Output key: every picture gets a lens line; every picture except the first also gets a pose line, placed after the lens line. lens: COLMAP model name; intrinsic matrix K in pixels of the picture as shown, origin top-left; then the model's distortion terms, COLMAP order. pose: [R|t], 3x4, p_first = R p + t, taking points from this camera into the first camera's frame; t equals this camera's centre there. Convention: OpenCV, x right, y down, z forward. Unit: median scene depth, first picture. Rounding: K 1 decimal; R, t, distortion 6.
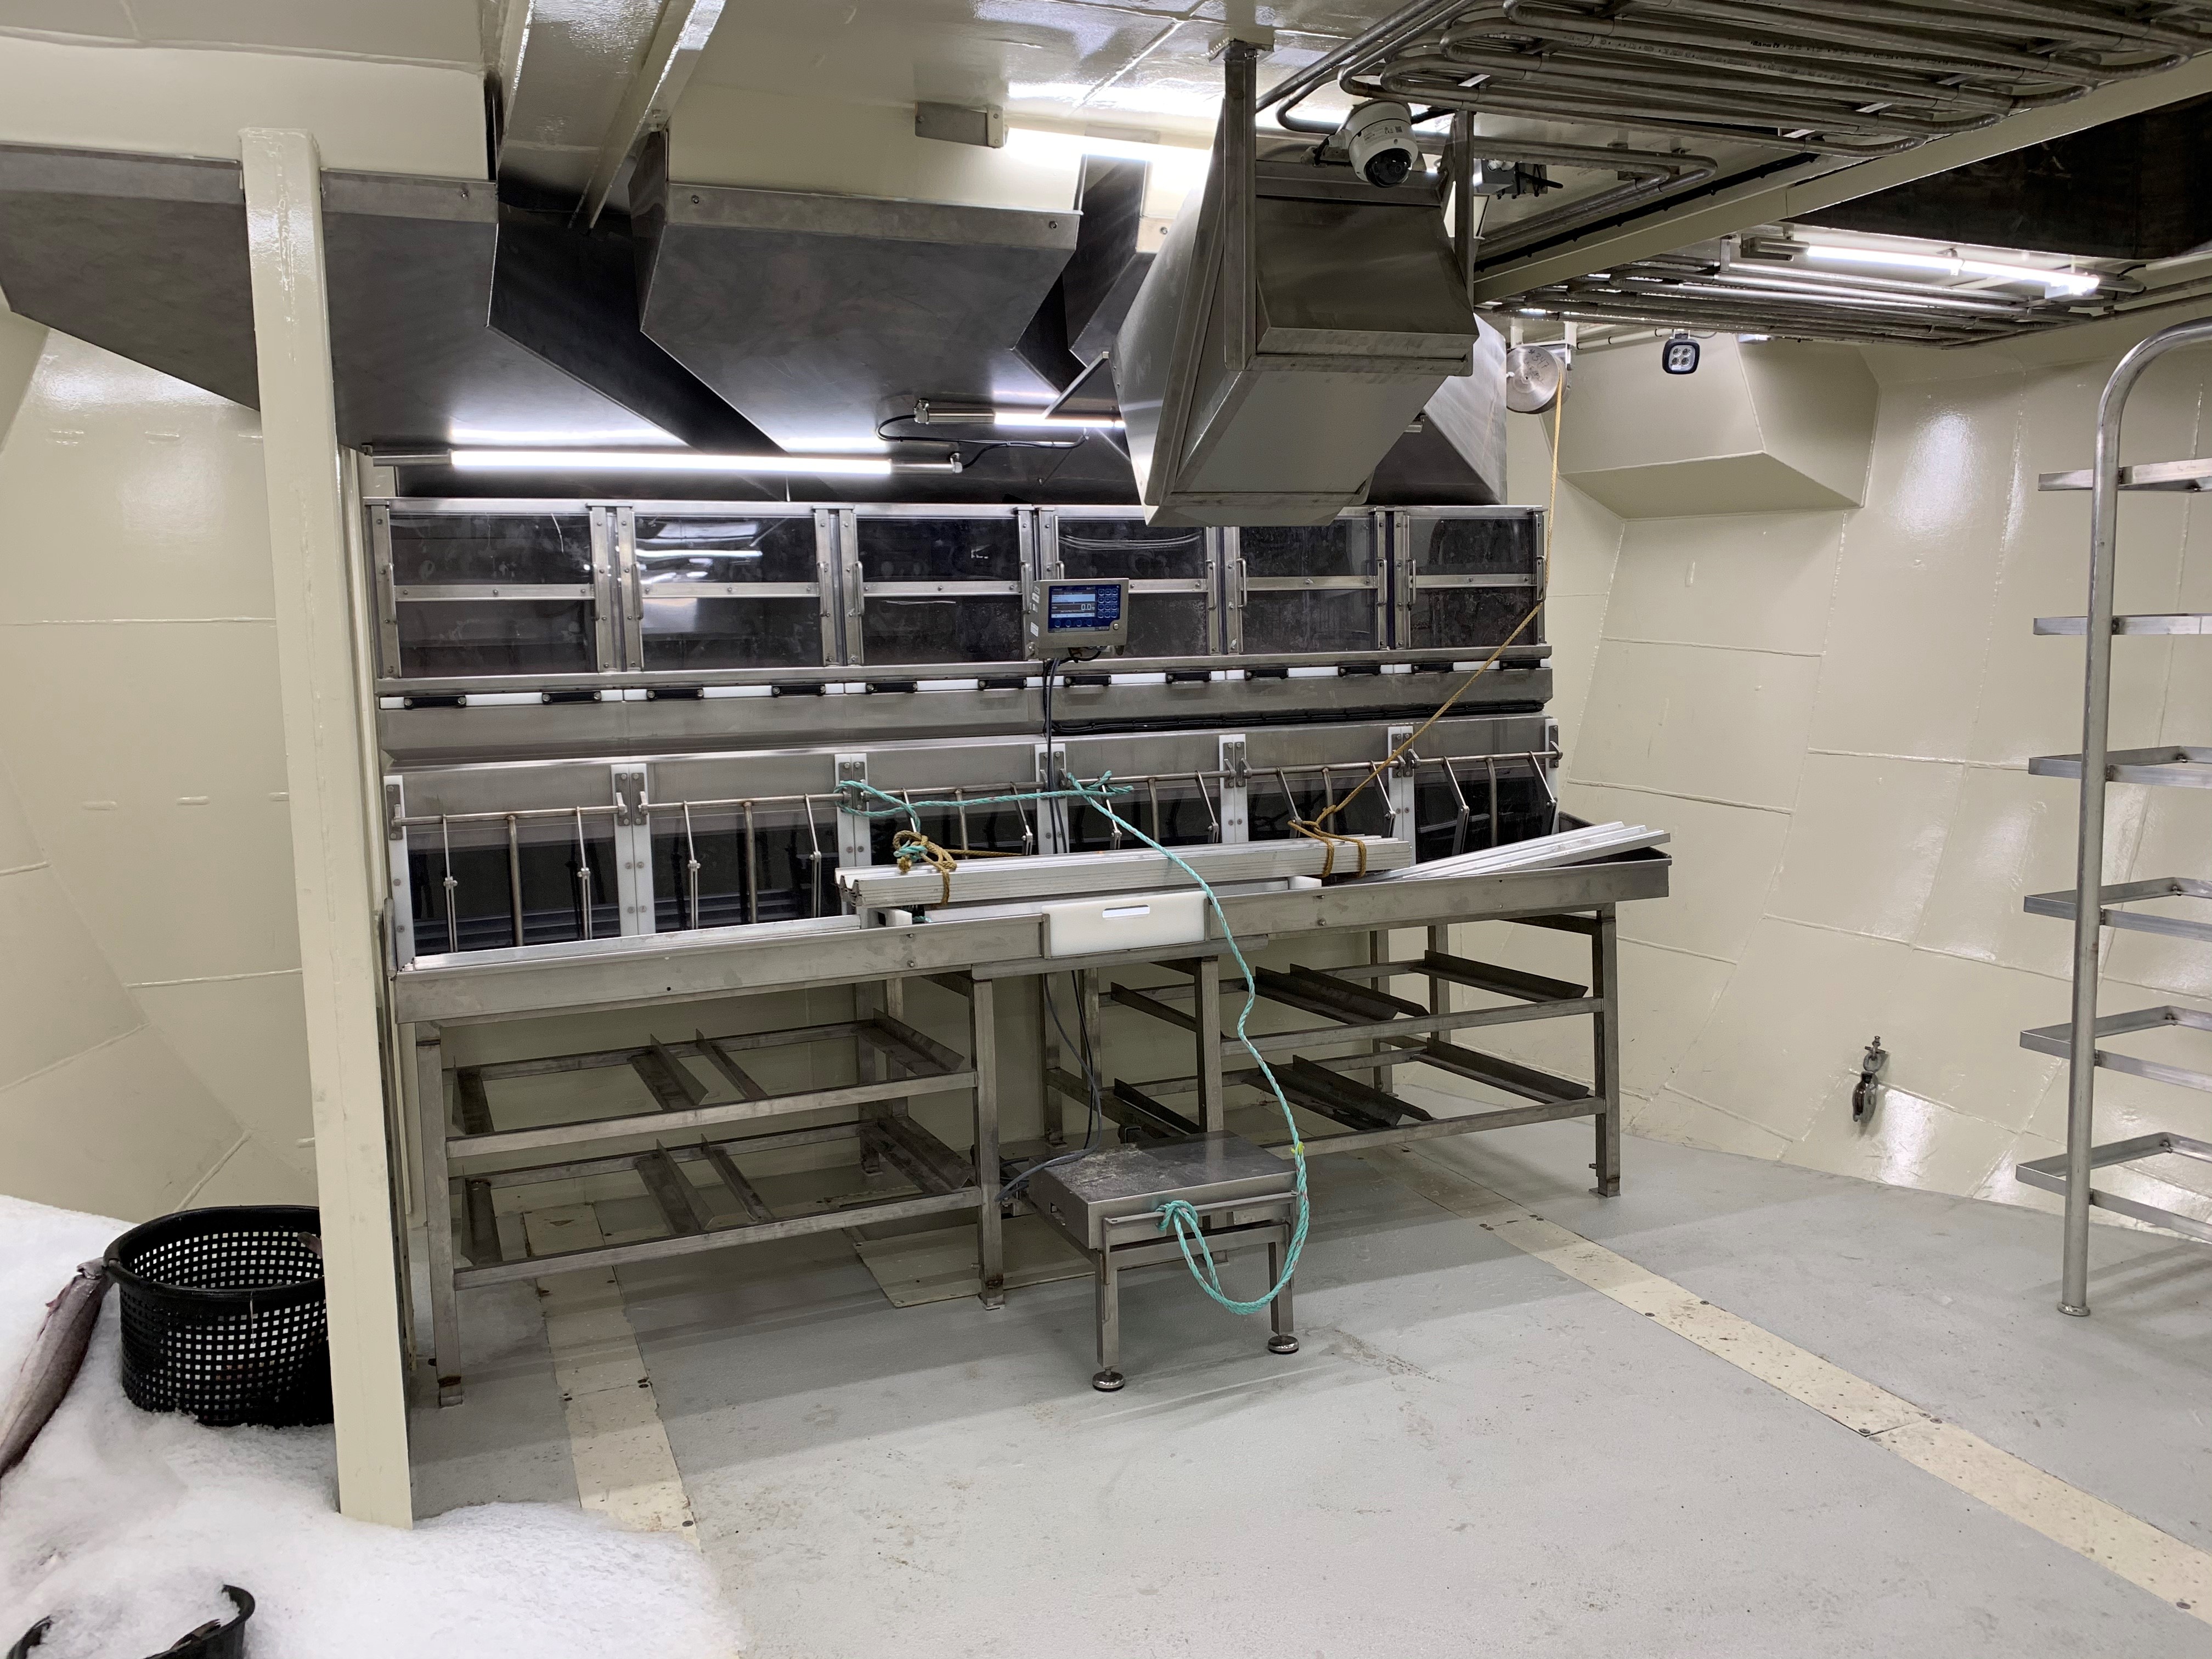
lens RADIAL K [[1702.6, 0, 1100.1], [0, 1702.6, 828.6], [0, 0, 1]] dist [0.011060, -0.006986]
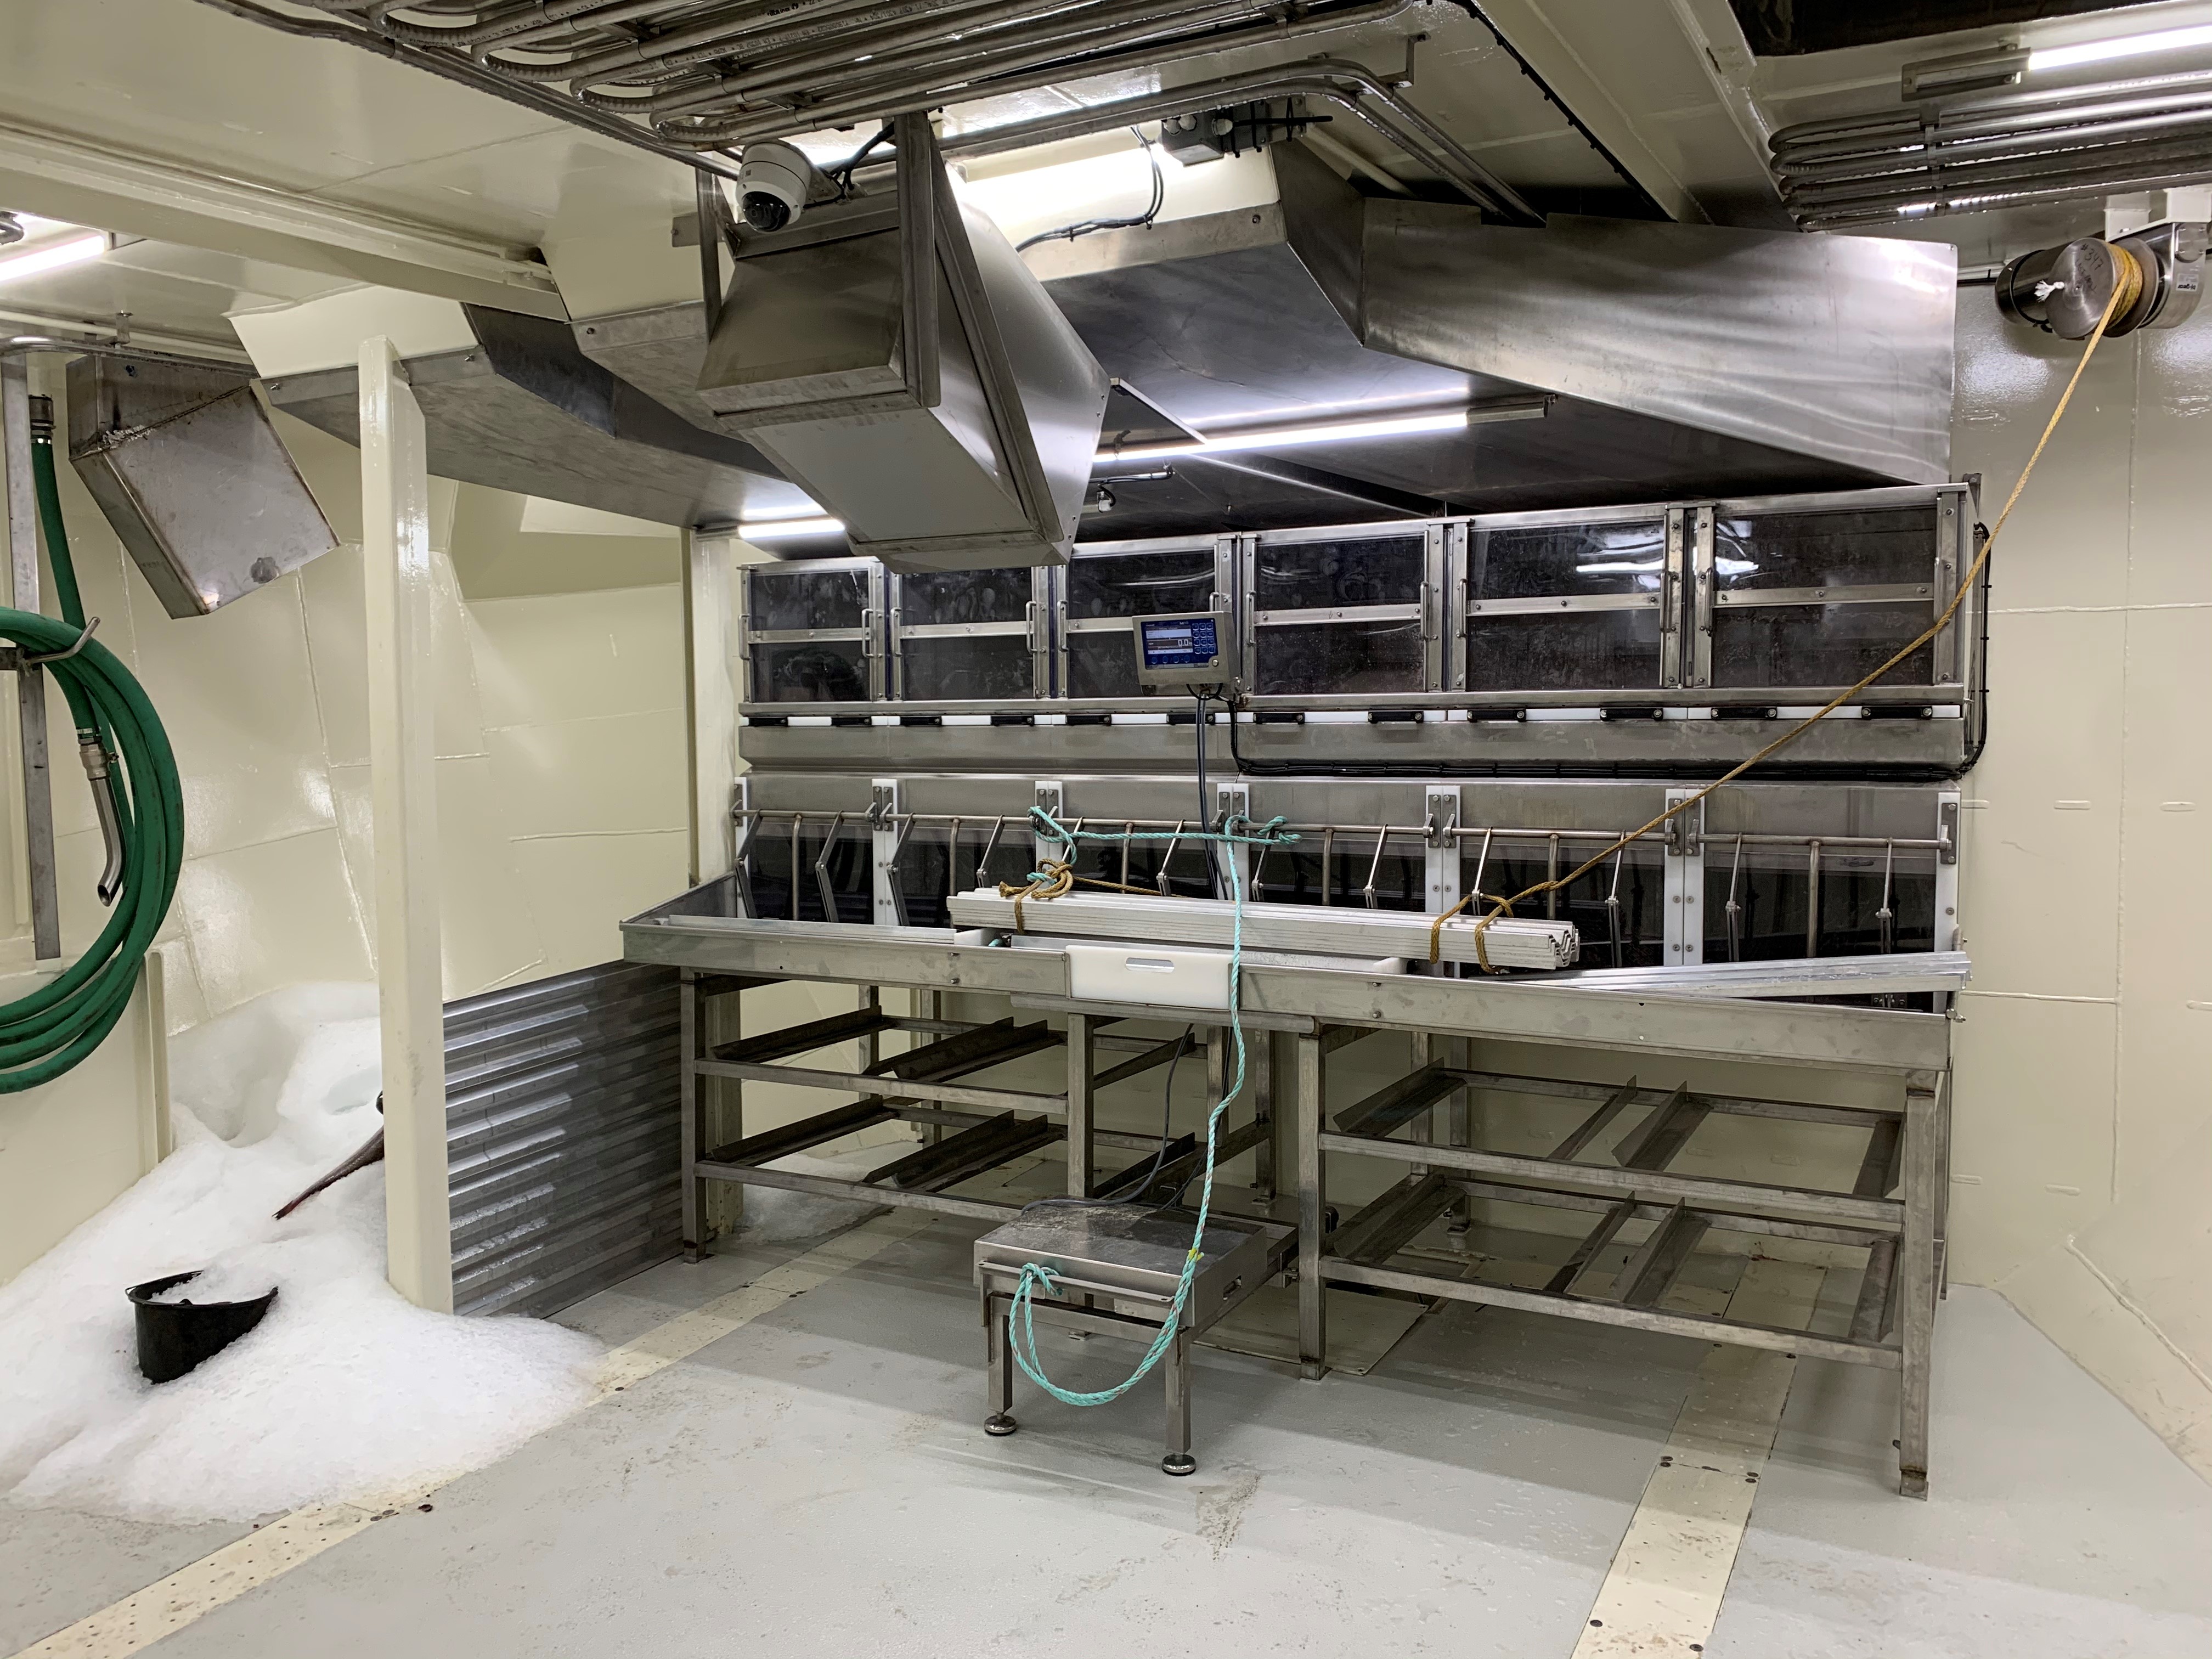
lens RADIAL K [[1702.6, 0, 1100.1], [0, 1702.6, 828.6], [0, 0, 1]] dist [0.011060, -0.006986]
pose [[0.628241, 0.078339, -0.774065, 0.704087], [-0.079962, 0.996151, 0.035917, -0.056291], [0.773899, 0.039332, 0.632087, 0.362269]]
